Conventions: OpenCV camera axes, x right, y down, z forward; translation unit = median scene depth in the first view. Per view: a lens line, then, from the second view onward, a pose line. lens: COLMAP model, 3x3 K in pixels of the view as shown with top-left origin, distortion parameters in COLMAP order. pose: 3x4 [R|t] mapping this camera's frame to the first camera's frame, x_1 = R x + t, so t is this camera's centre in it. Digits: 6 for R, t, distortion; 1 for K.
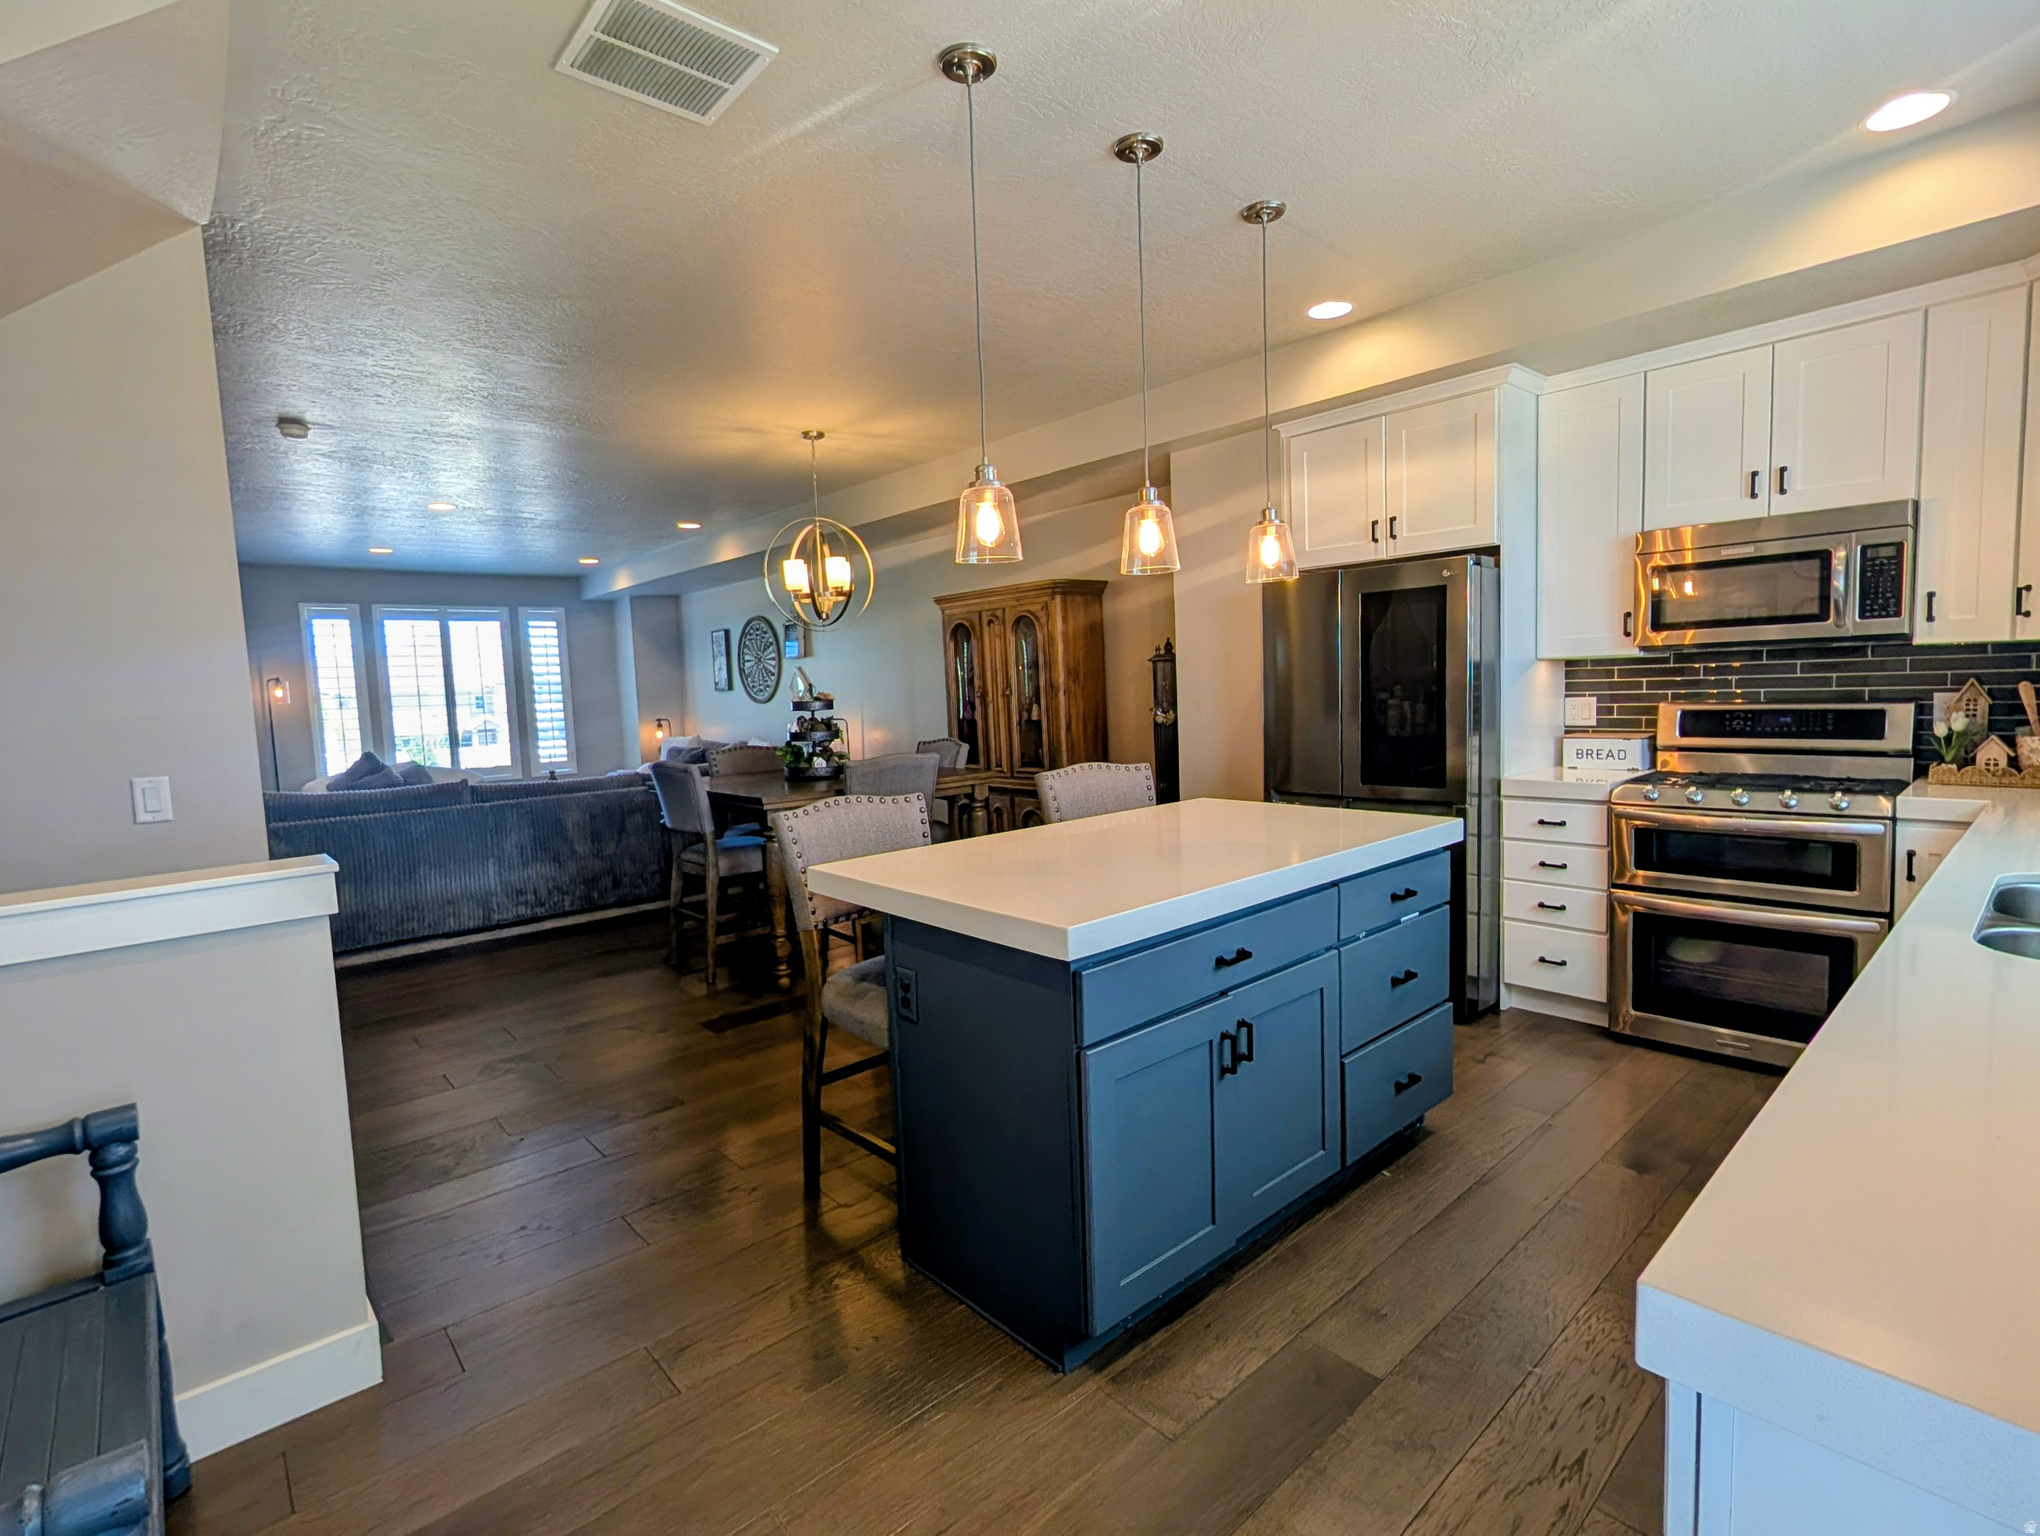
lens RADIAL K [[993.3, 0, 1018.4], [0, 993.3, 762.5], [0, 0, 1]] dist [-0.000795, -0.000451]
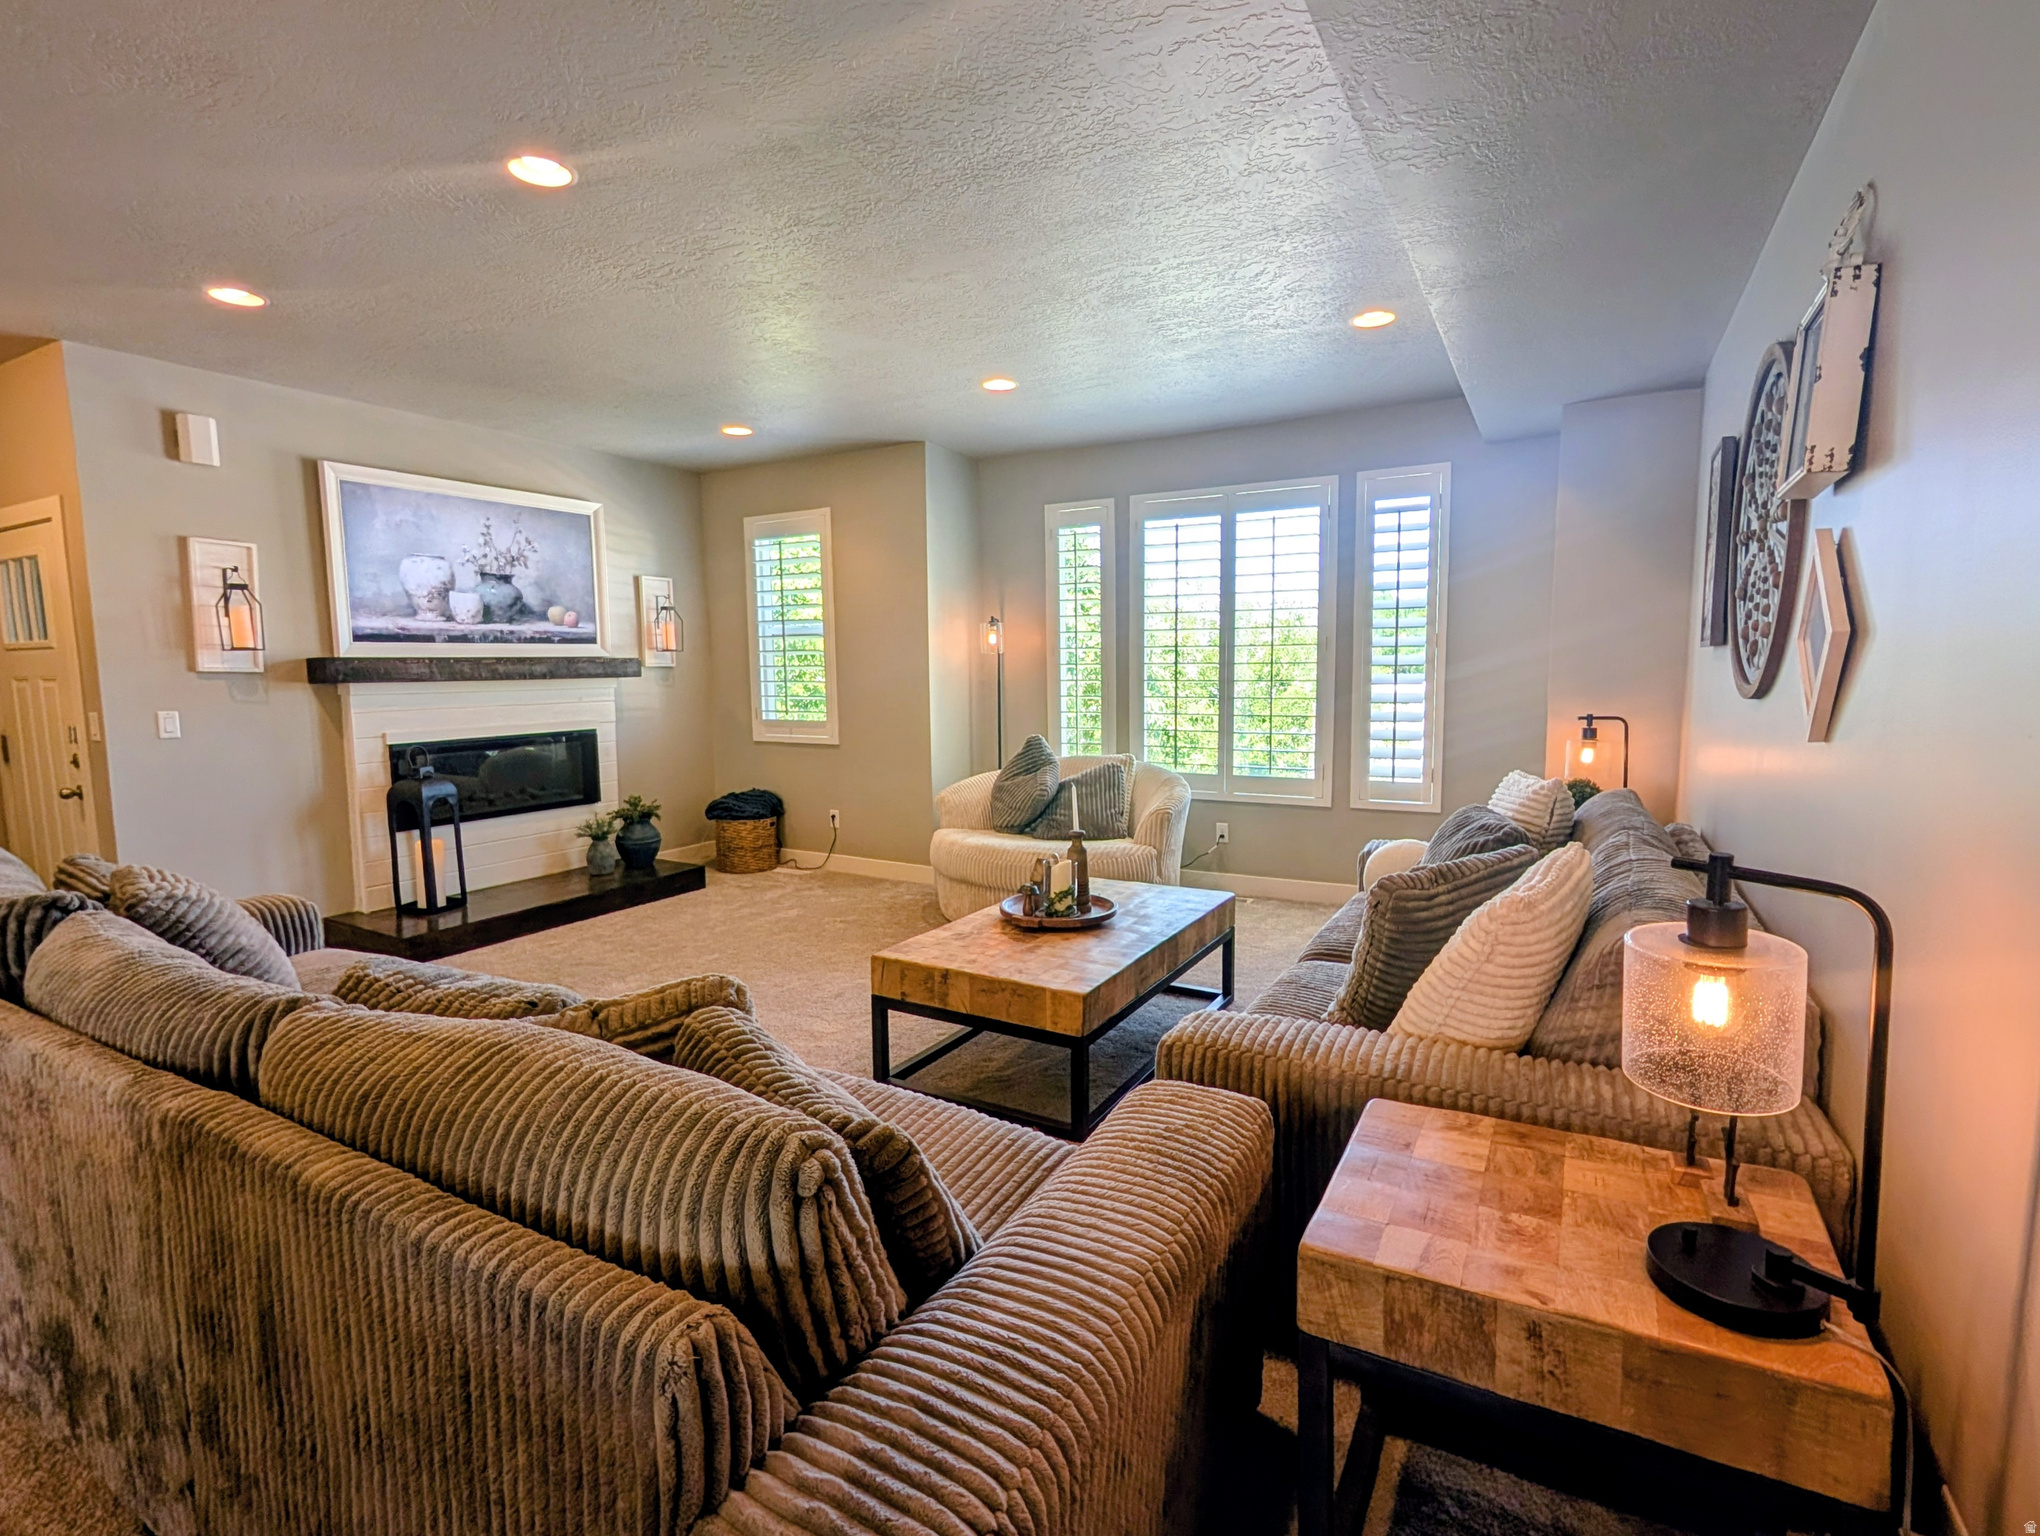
lens RADIAL K [[993.3, 0, 1018.4], [0, 993.3, 762.5], [0, 0, 1]] dist [-0.000795, -0.000451]
pose [[0.328306, 0.125298, -0.936224, -0.191812], [-0.074161, 0.991522, 0.106693, -0.145685], [0.941656, 0.034404, 0.334815, 1.913317]]
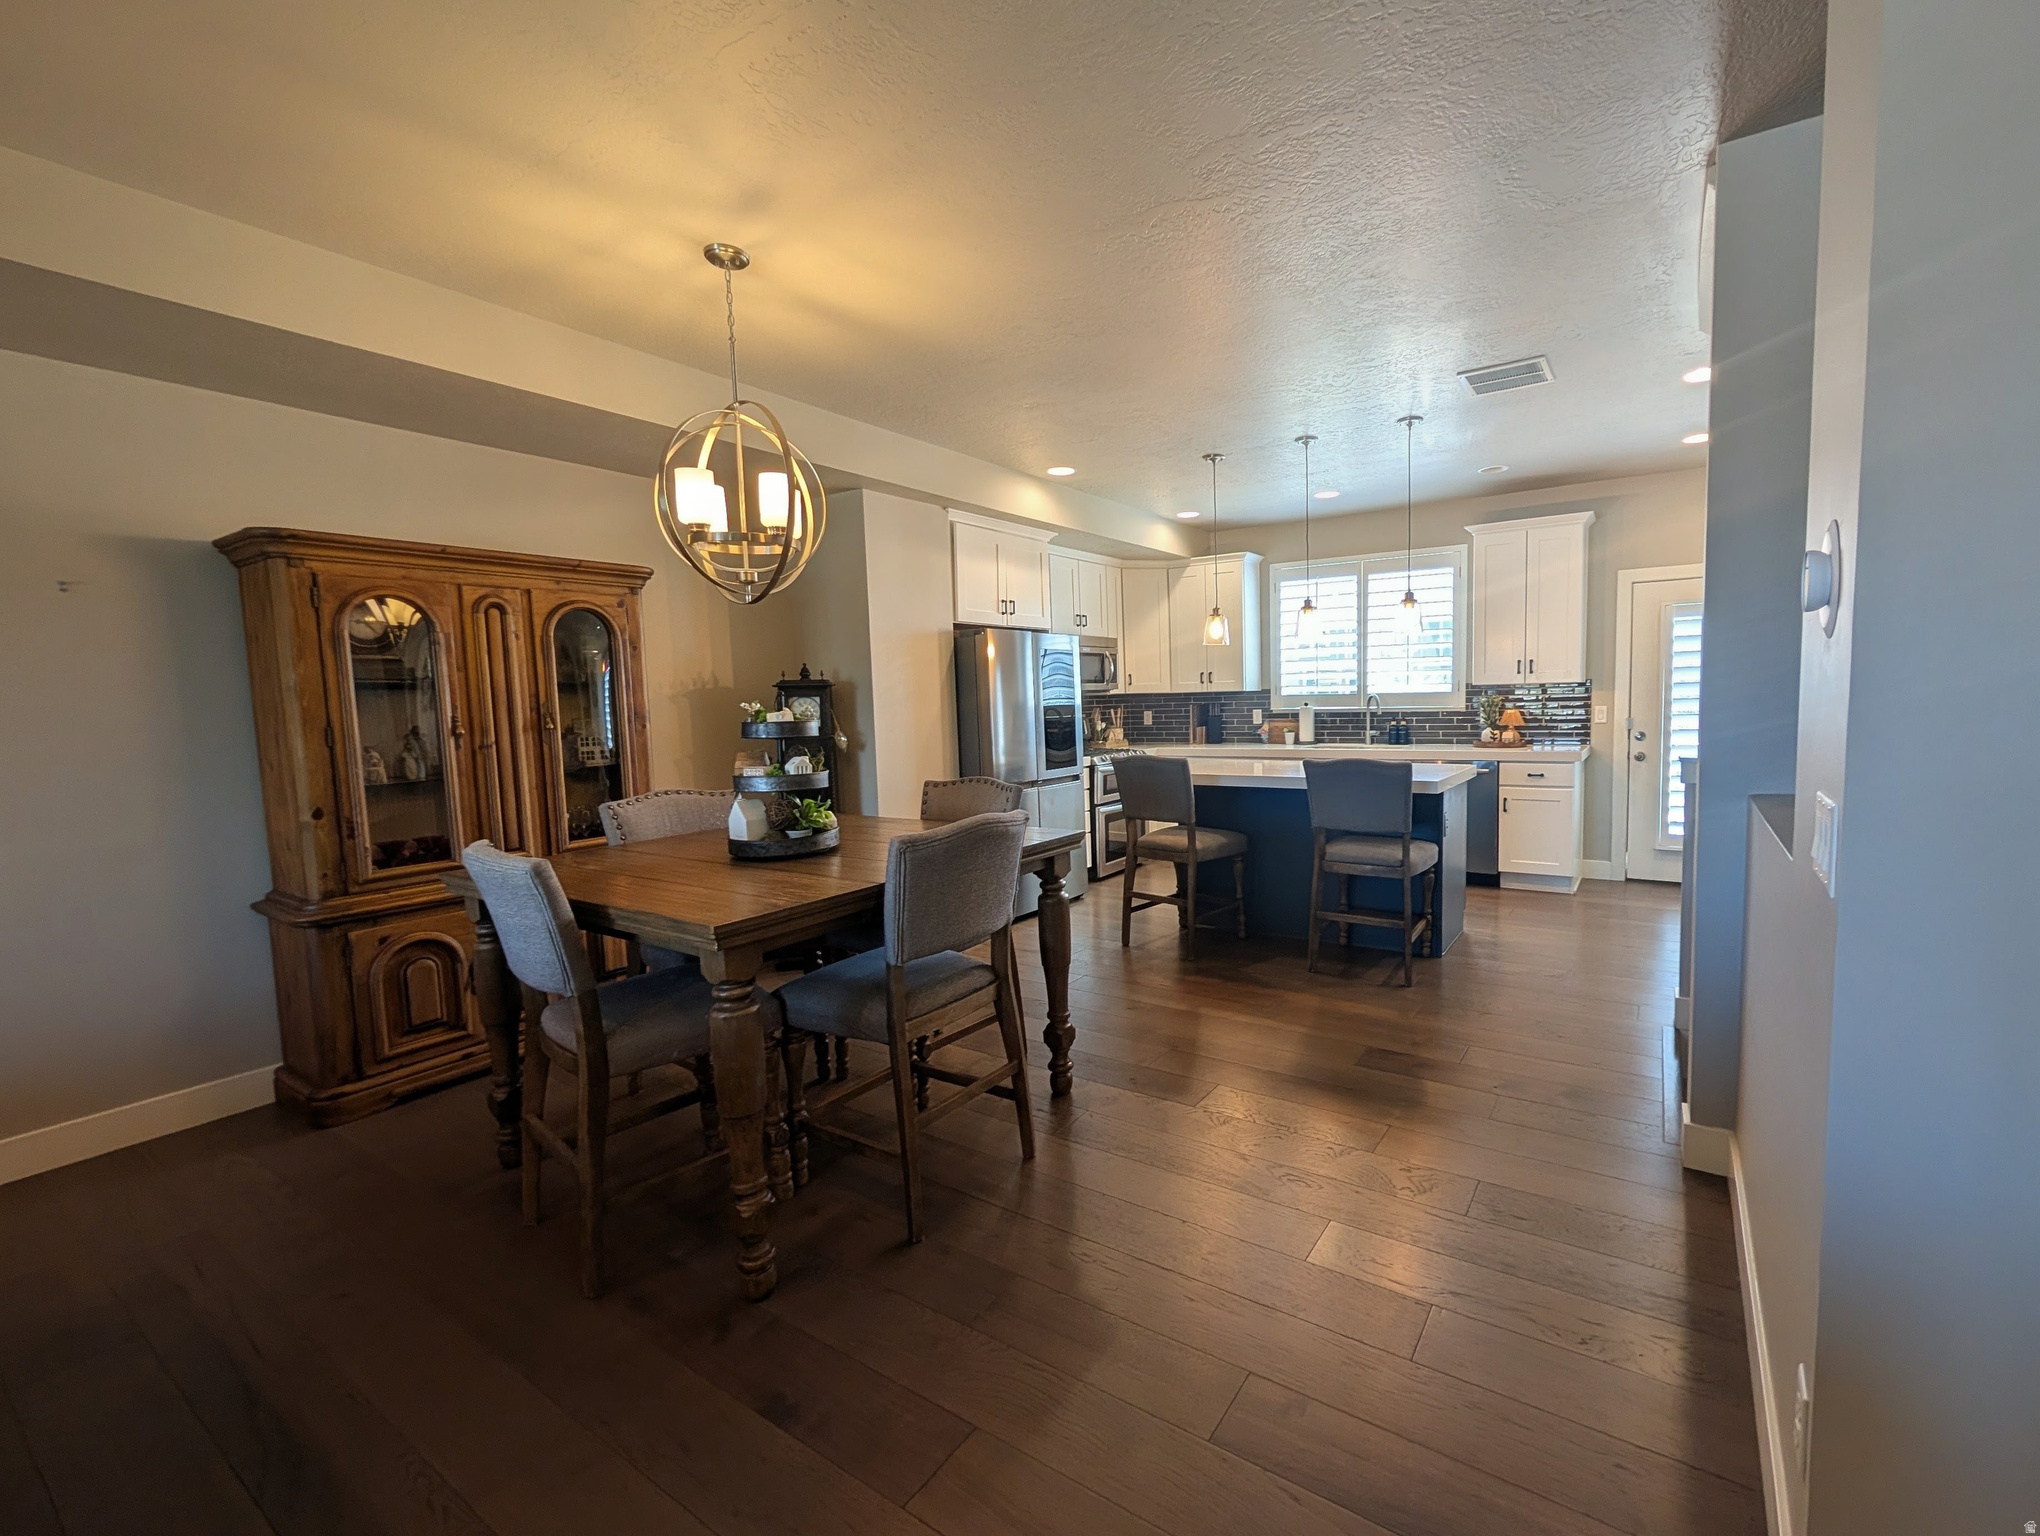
lens RADIAL K [[868.2, 0, 1126.7], [0, 868.2, 769.4], [0, 0, 1]] dist [-0.001042, -0.000073]
pose [[-0.288263, -0.035351, 0.956898, -1.075435], [0.114777, 0.990838, 0.071181, -0.067401], [-0.950648, 0.130348, -0.281565, 1.359945]]
